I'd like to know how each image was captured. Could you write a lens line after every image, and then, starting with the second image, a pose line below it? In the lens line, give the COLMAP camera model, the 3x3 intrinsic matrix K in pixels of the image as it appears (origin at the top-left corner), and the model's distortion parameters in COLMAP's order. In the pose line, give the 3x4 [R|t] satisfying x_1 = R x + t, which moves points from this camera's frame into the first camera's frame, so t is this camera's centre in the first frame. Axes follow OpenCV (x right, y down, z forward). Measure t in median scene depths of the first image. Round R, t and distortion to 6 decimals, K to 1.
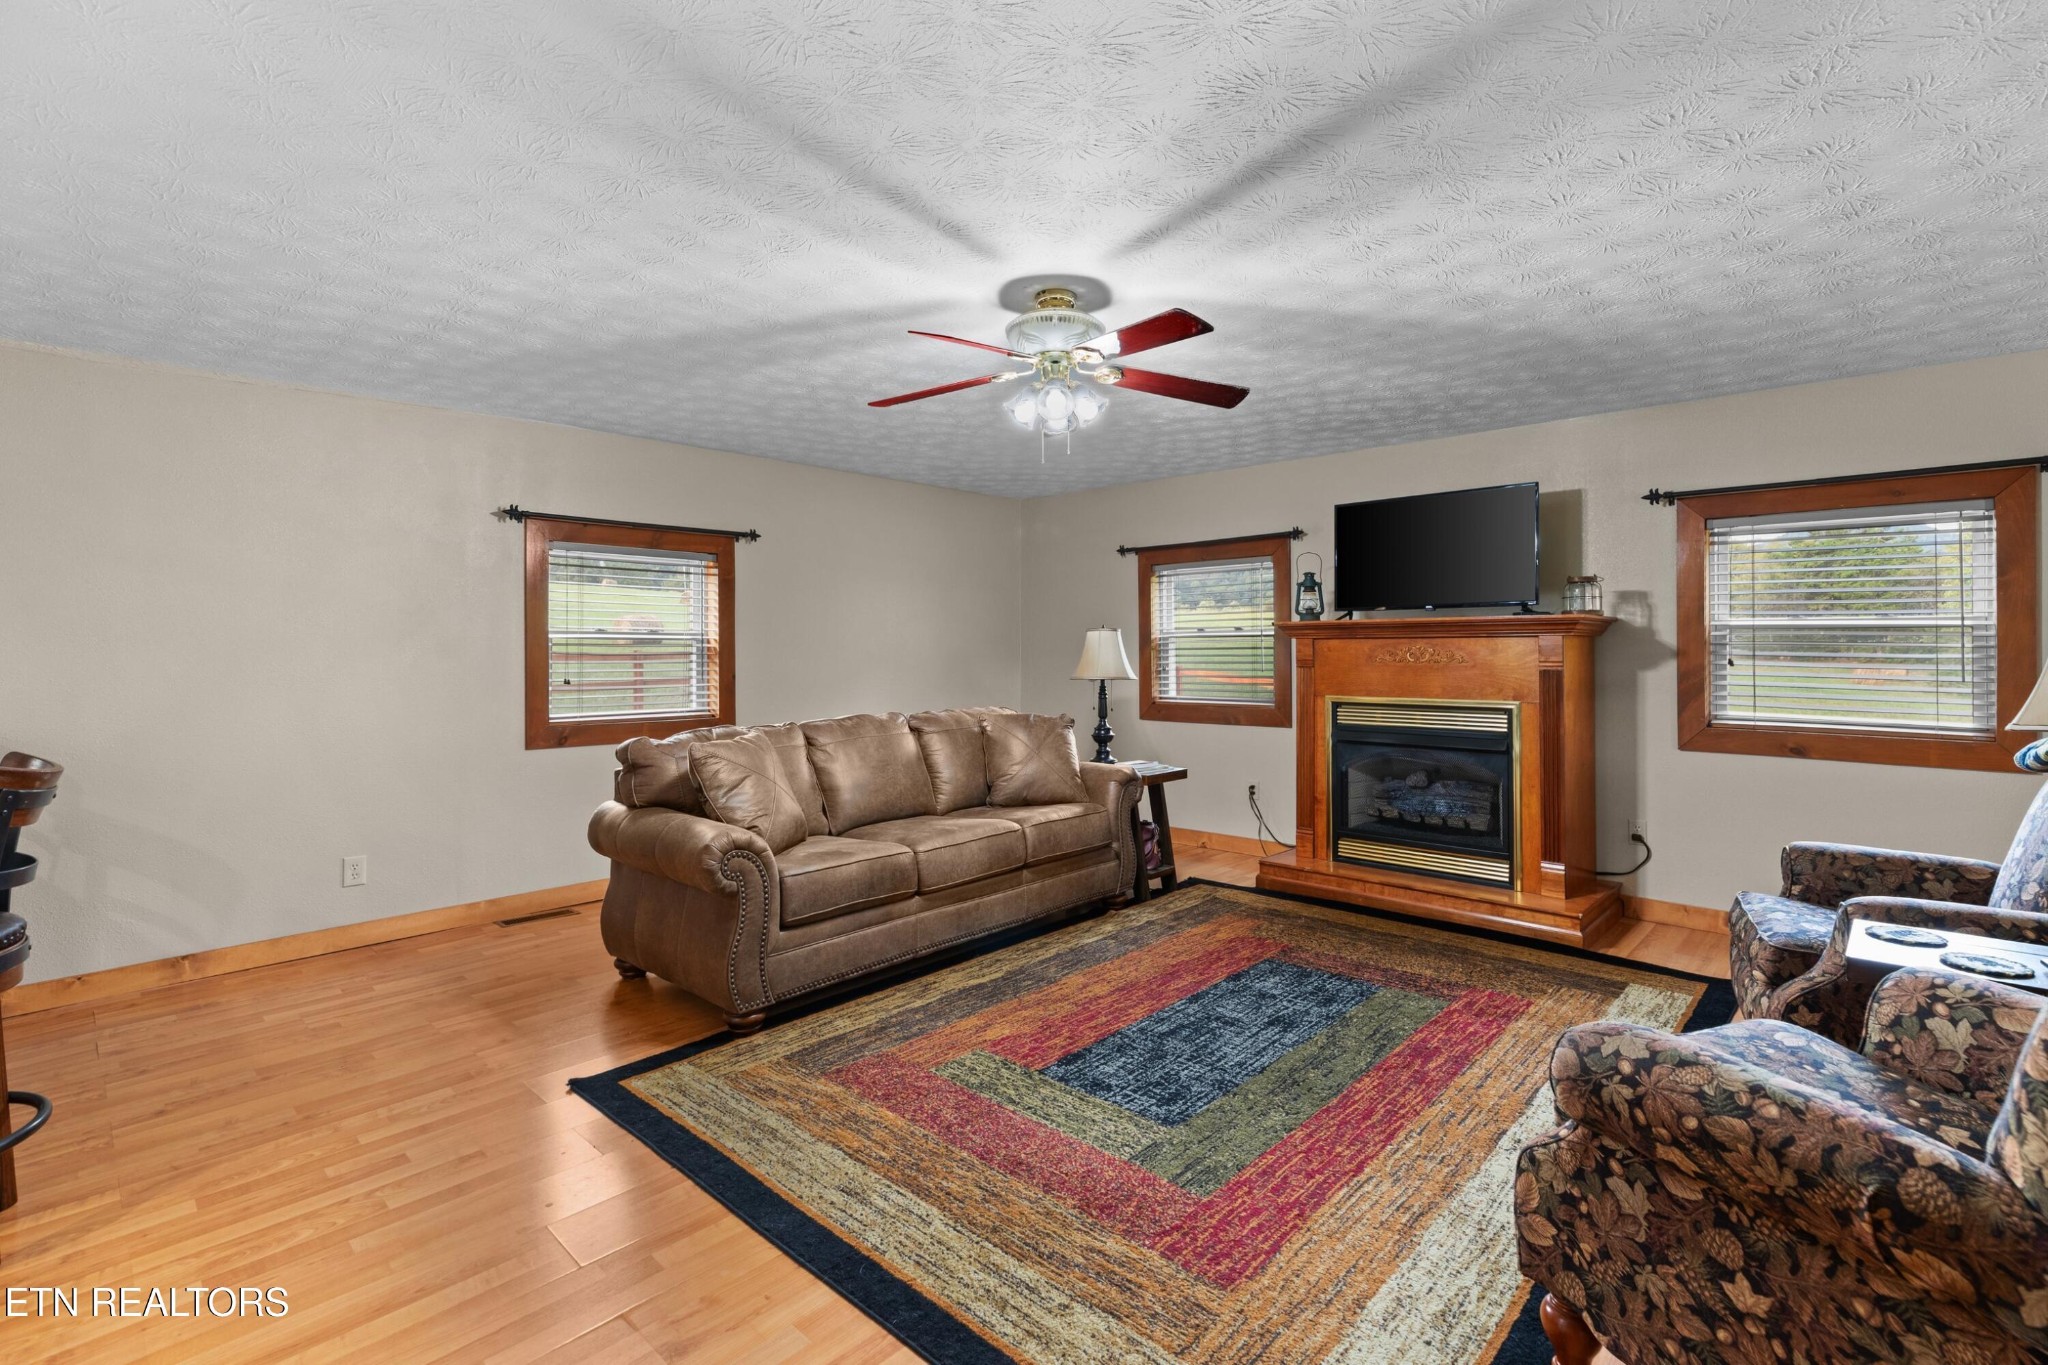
lens RADIAL K [[955.8, 0, 1022.9], [0, 955.8, 670.1], [0, 0, 1]] dist [0.014136, -0.001323]
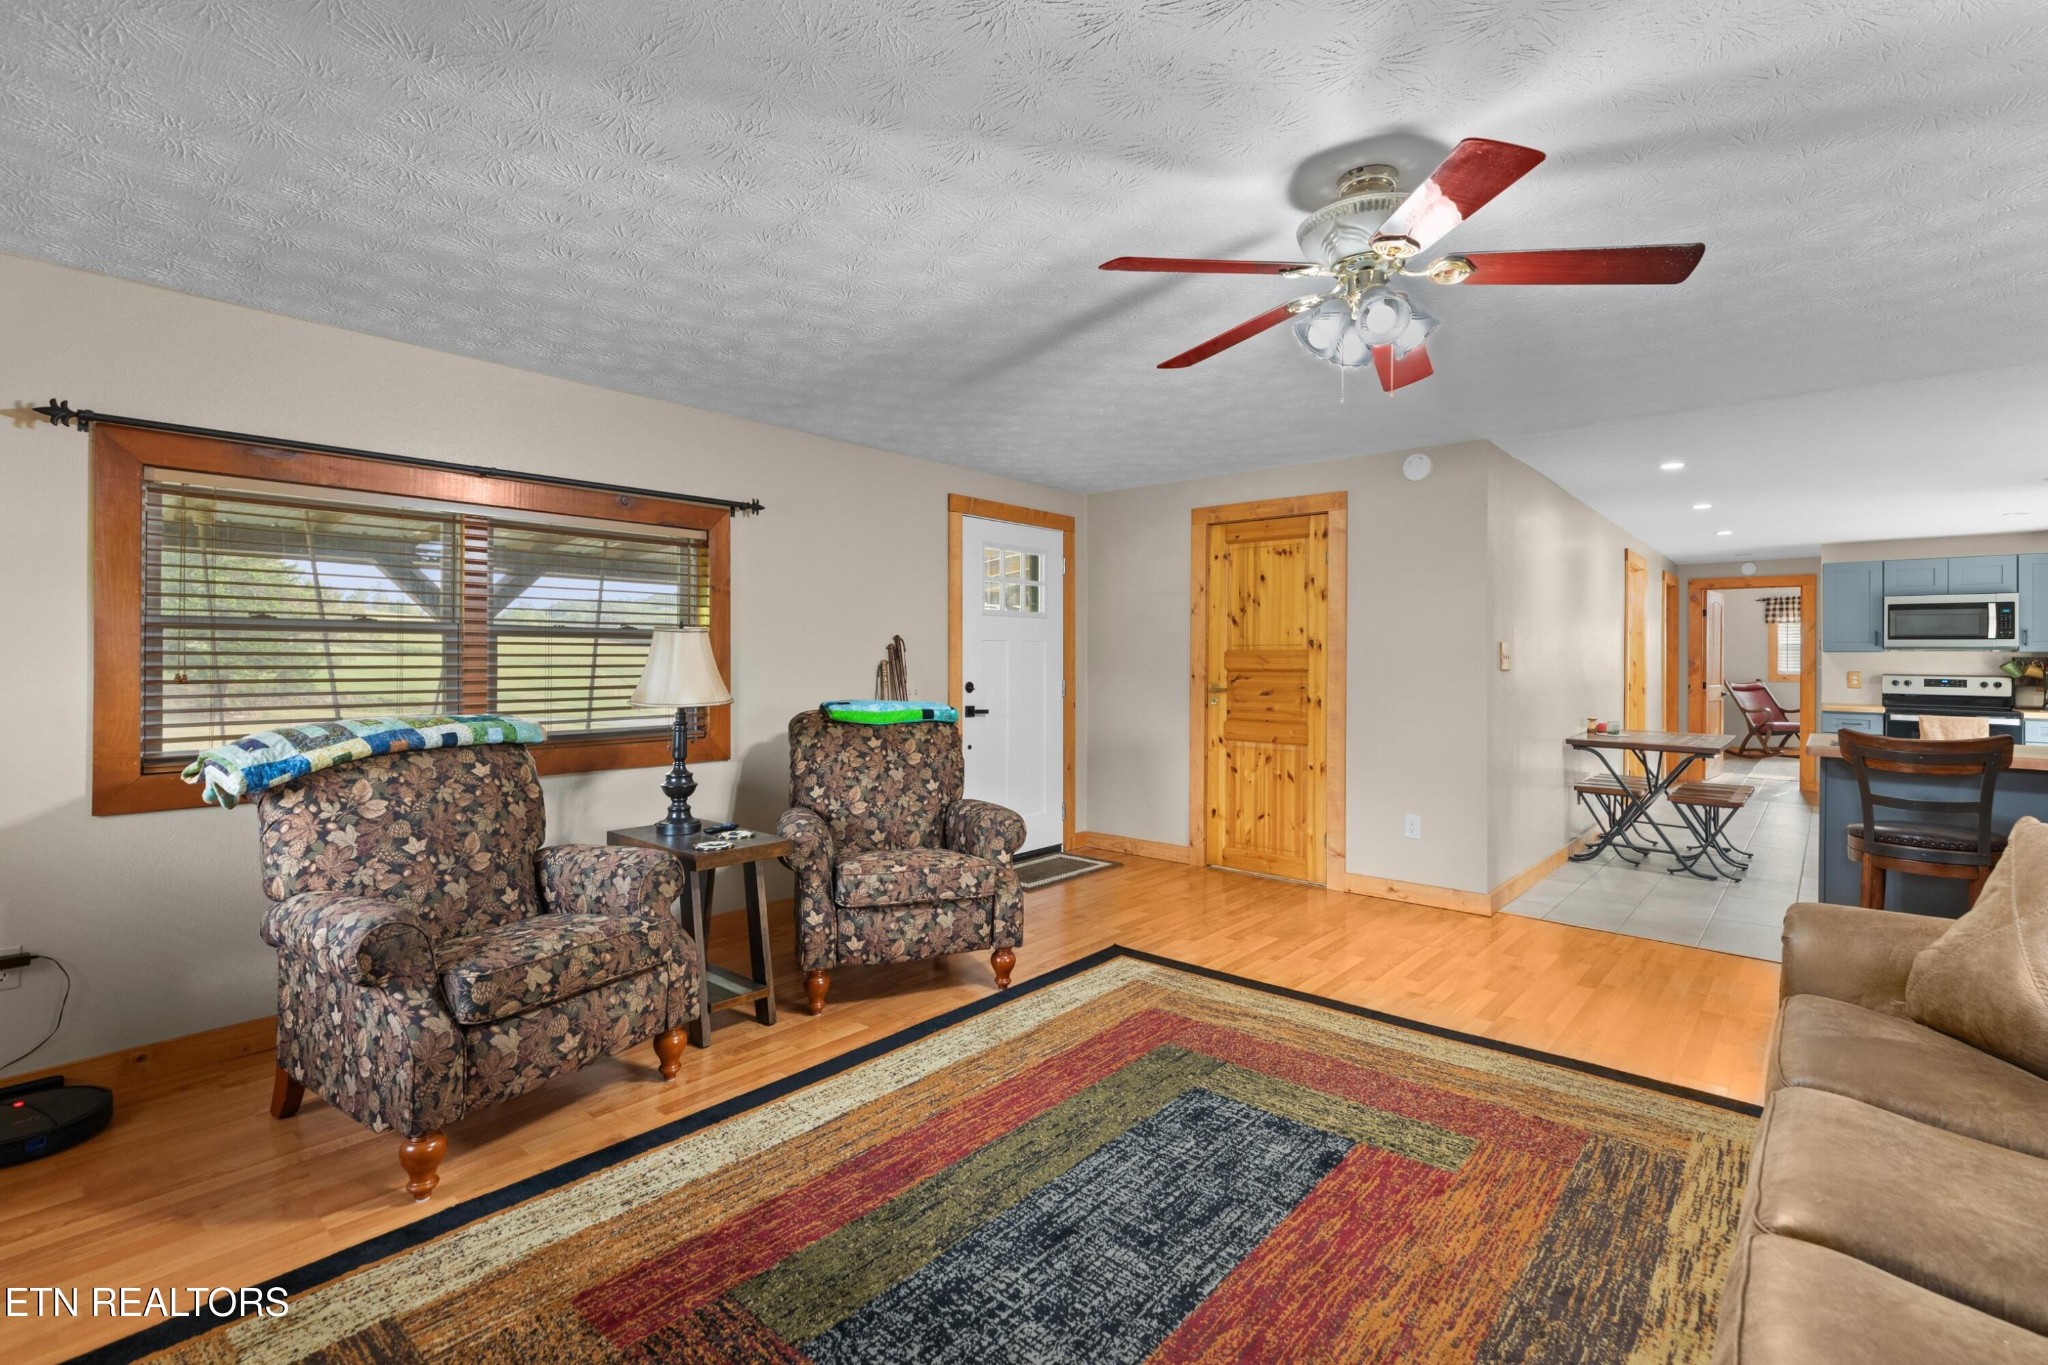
lens RADIAL K [[955.8, 0, 1022.2], [0, 955.8, 664.4], [0, 0, 1]] dist [0.014136, -0.001323]
pose [[-0.999097, -0.001734, -0.042457, 0.332916], [-0.002559, 0.999809, 0.019381, -0.030621], [0.042416, 0.019472, -0.998910, 1.722494]]
